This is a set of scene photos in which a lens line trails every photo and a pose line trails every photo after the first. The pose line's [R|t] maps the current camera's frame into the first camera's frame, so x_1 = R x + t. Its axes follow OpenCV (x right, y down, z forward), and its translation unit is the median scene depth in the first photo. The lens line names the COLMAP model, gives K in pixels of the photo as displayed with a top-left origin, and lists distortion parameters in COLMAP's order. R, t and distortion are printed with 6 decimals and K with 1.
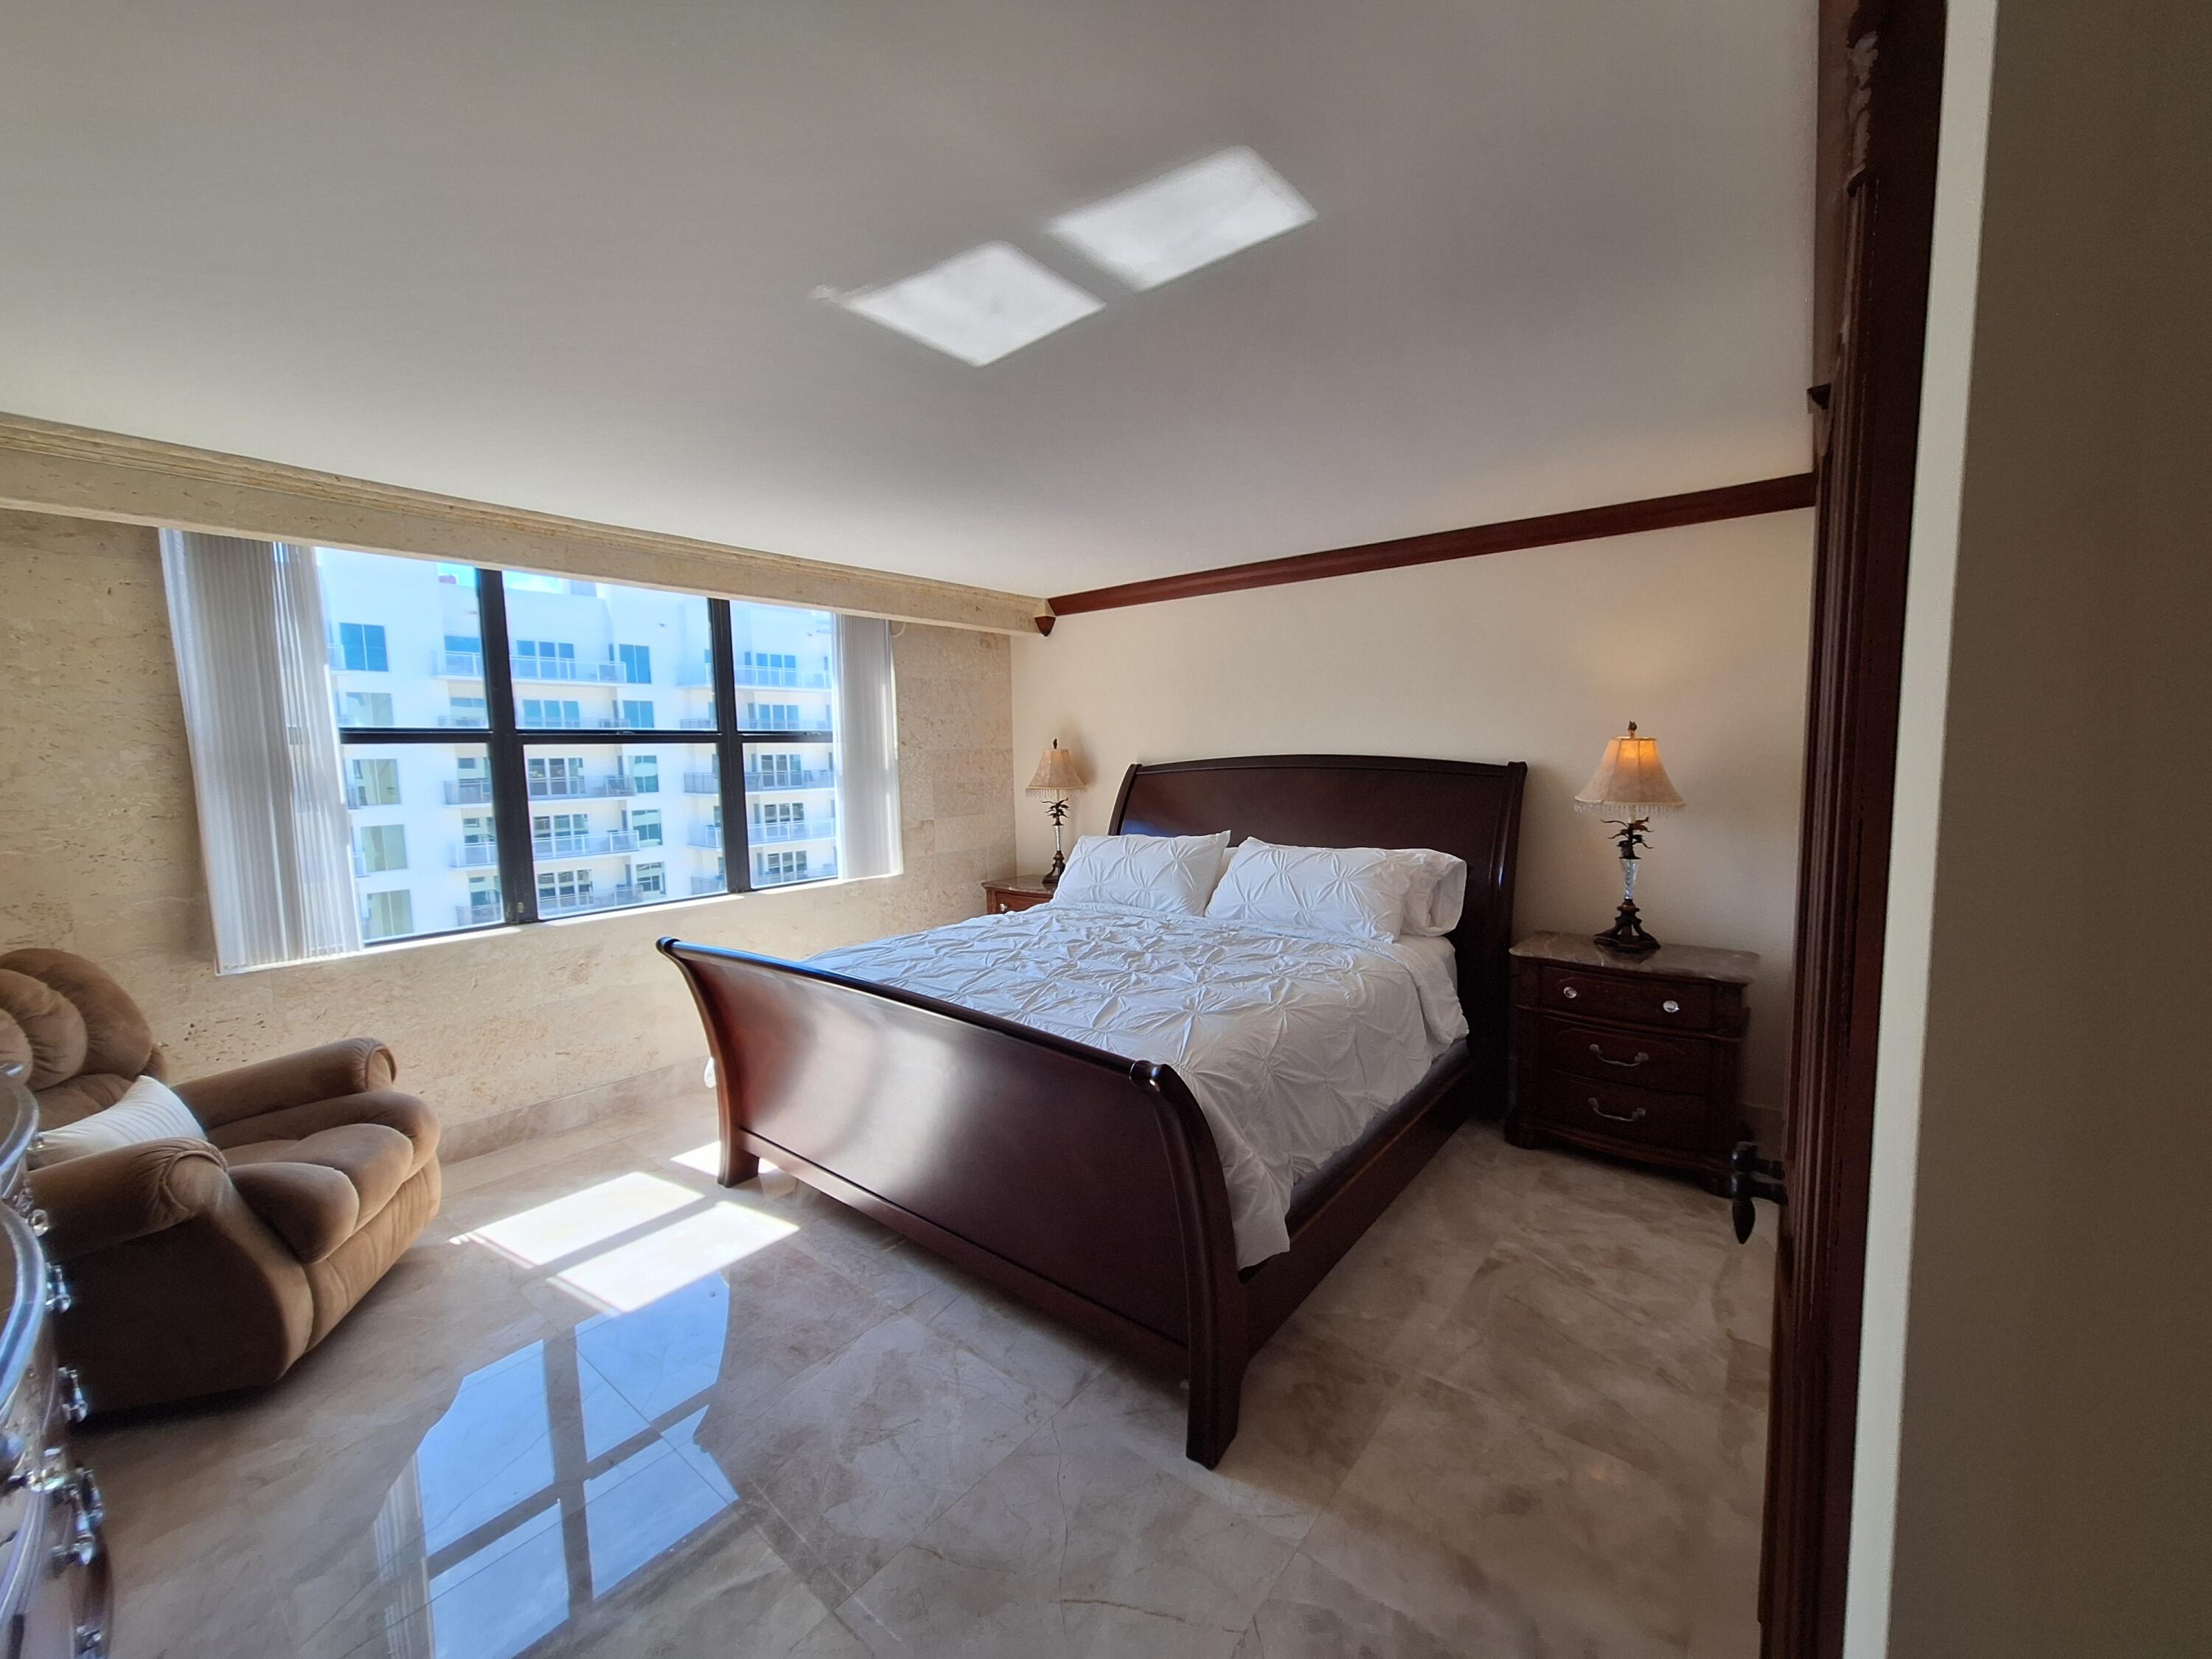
lens RADIAL K [[882.4, 0, 1132.2], [0, 882.4, 837.1], [0, 0, 1]] dist [-0.008955, 0.003868]
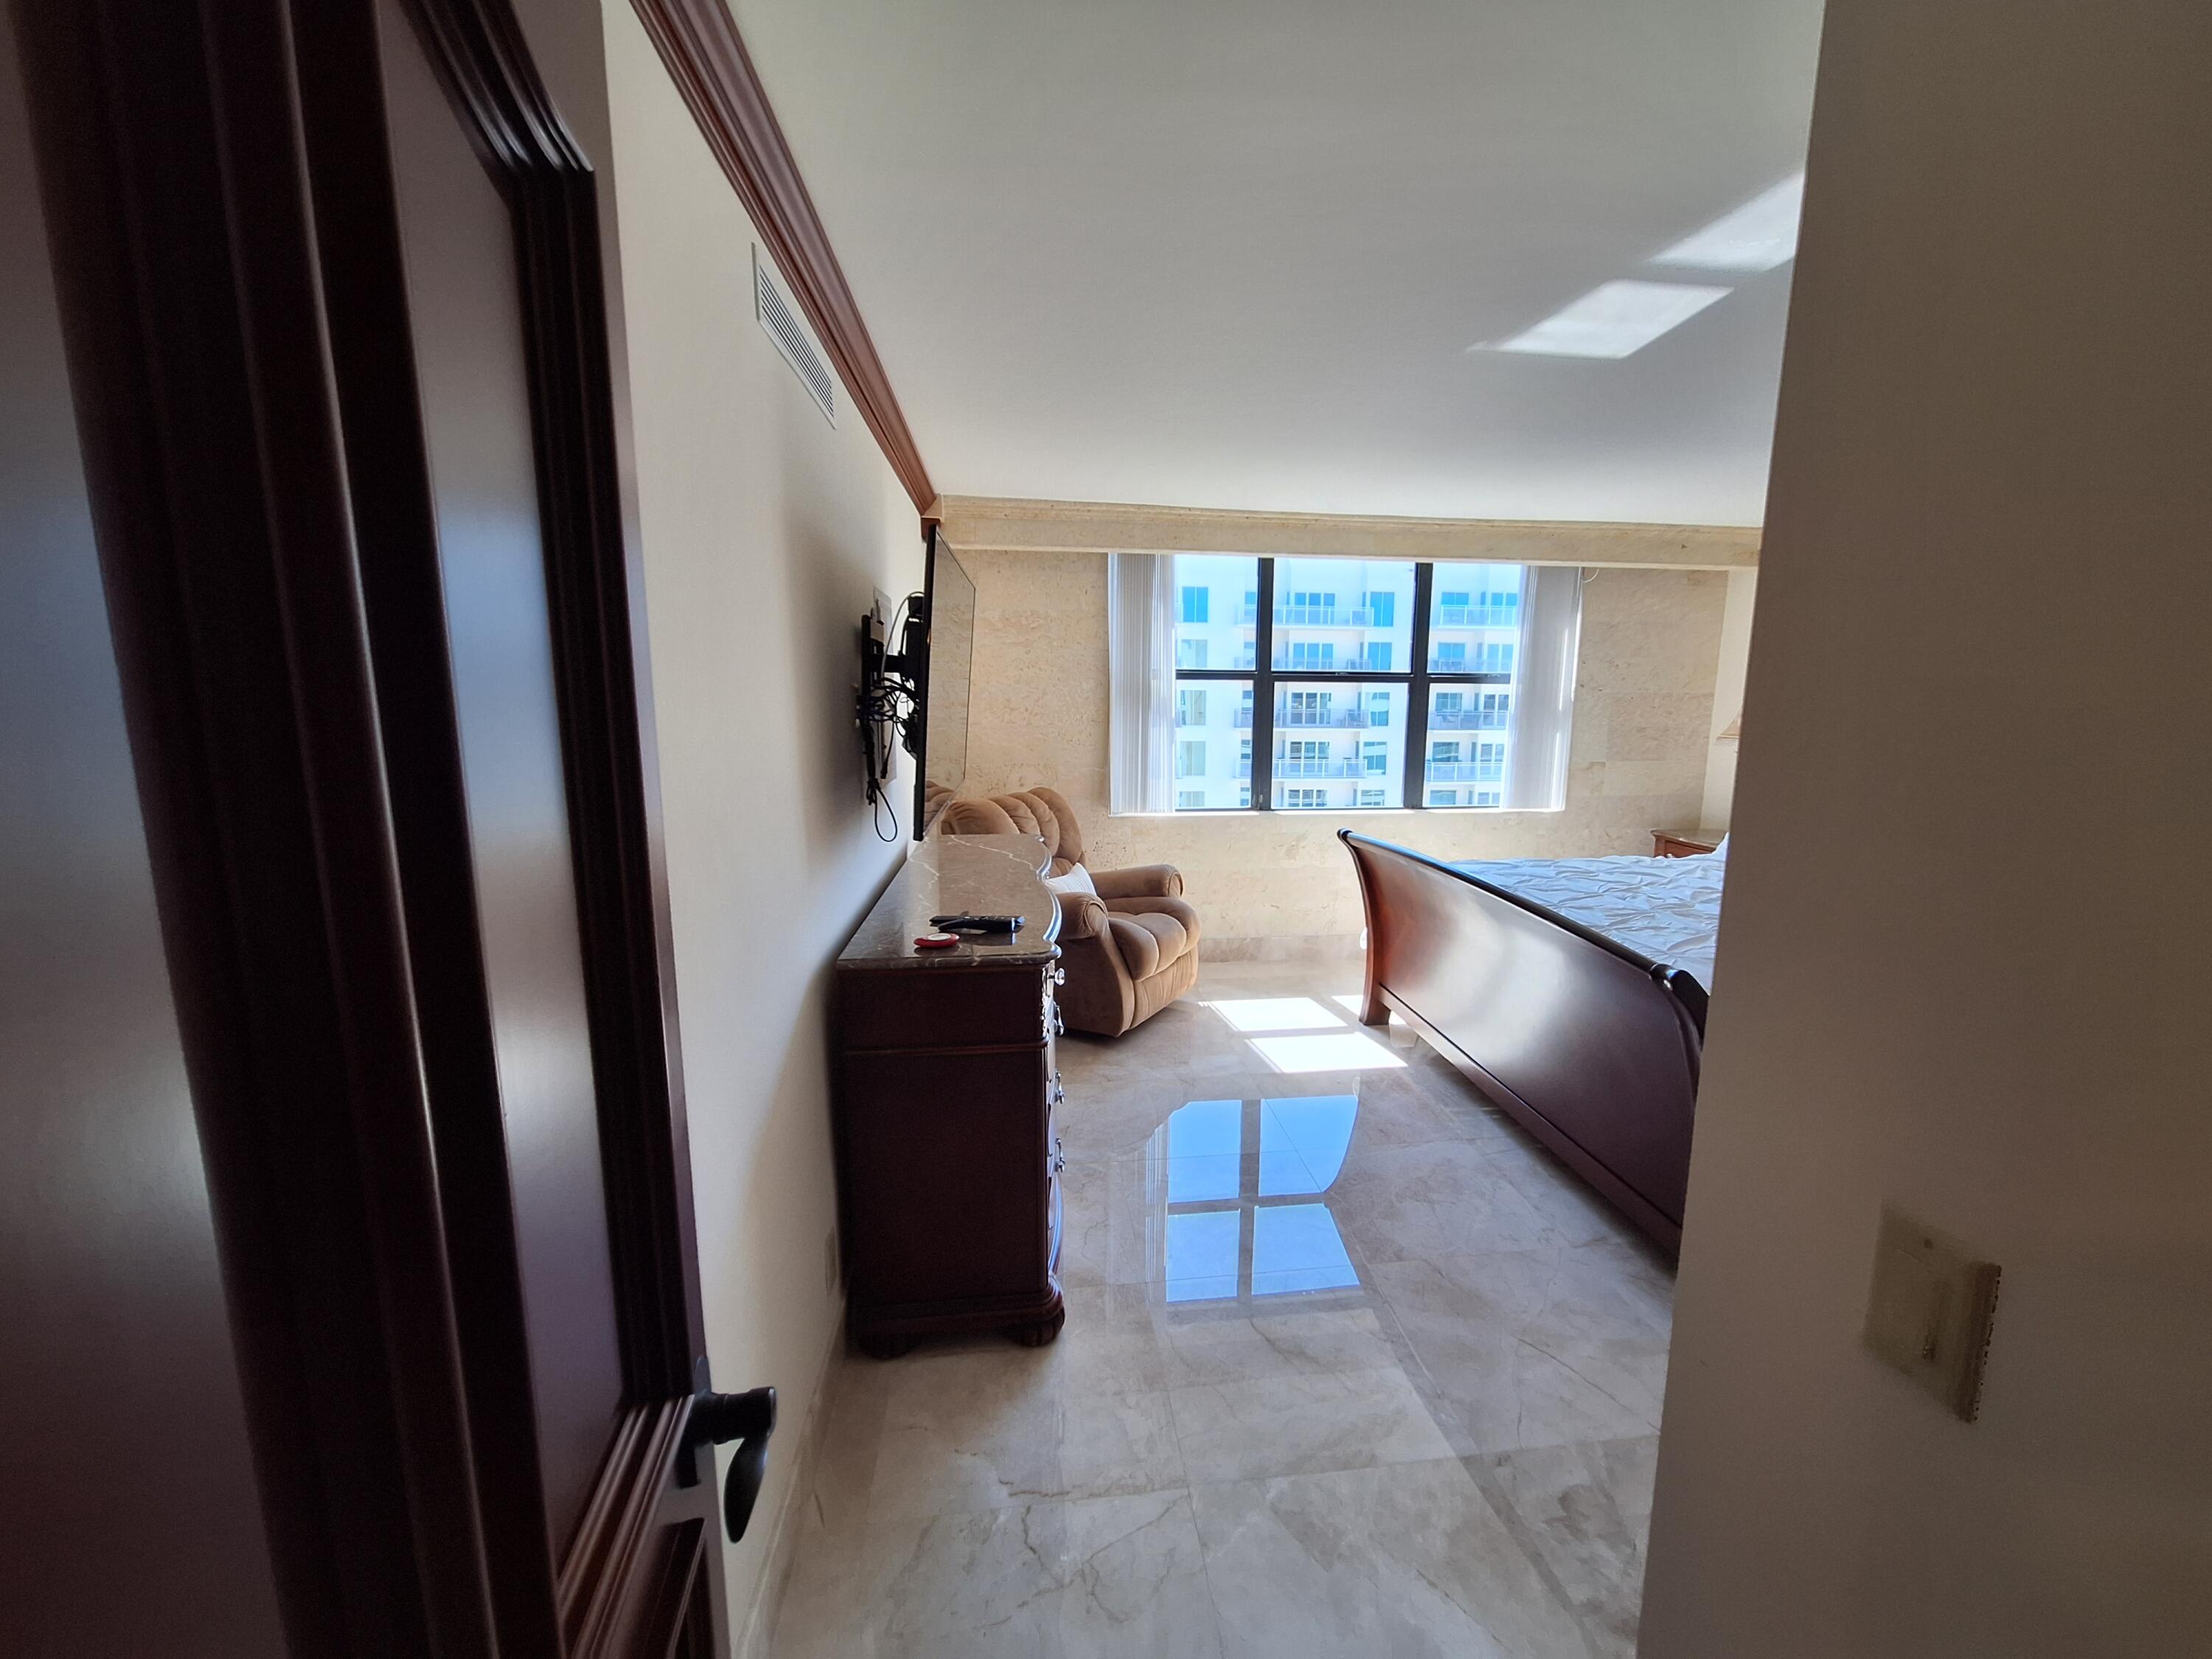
lens RADIAL K [[882.4, 0, 1132.2], [0, 882.4, 837.1], [0, 0, 1]] dist [-0.008955, 0.003868]
pose [[0.711603, 0.134932, -0.689503, 0.142048], [-0.088354, 0.990780, 0.102705, 0.014366], [0.697004, -0.012165, 0.716964, -0.158790]]
